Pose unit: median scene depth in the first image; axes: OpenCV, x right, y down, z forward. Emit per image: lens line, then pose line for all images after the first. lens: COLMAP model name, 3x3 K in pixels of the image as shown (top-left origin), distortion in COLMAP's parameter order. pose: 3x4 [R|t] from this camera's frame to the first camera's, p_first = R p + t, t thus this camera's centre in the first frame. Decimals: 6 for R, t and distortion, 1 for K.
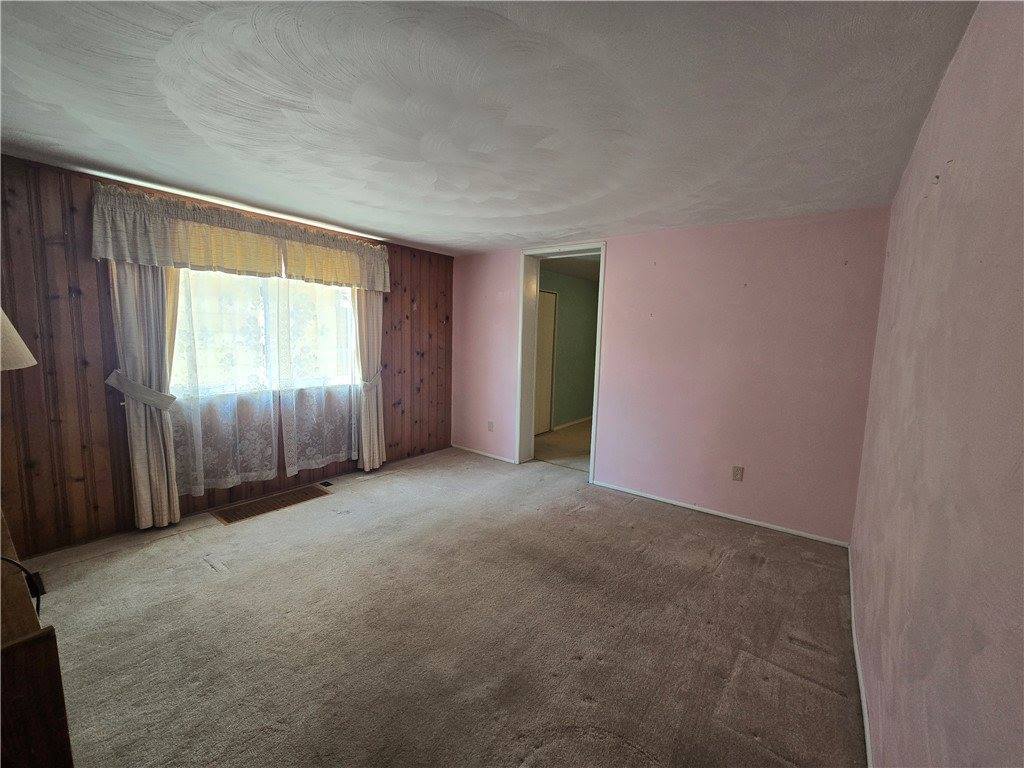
lens RADIAL K [[420.3, 0, 513.3], [0, 420.3, 381.4], [0, 0, 1]] dist [0.000684, 0.000003]
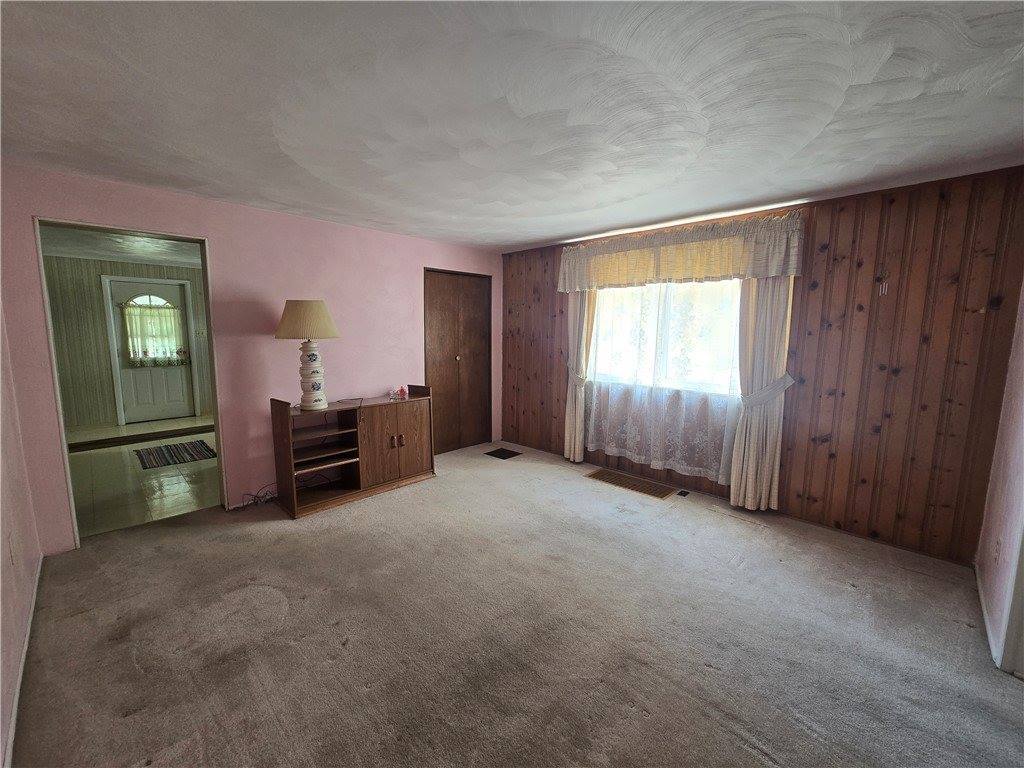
lens RADIAL K [[420.3, 0, 514.8], [0, 420.3, 382.0], [0, 0, 1]] dist [0.000684, 0.000003]
pose [[-0.114655, 0.097627, -0.988597, 0.520238], [-0.117074, 0.986896, 0.111038, -0.066120], [0.986483, 0.128470, -0.101723, 0.698753]]
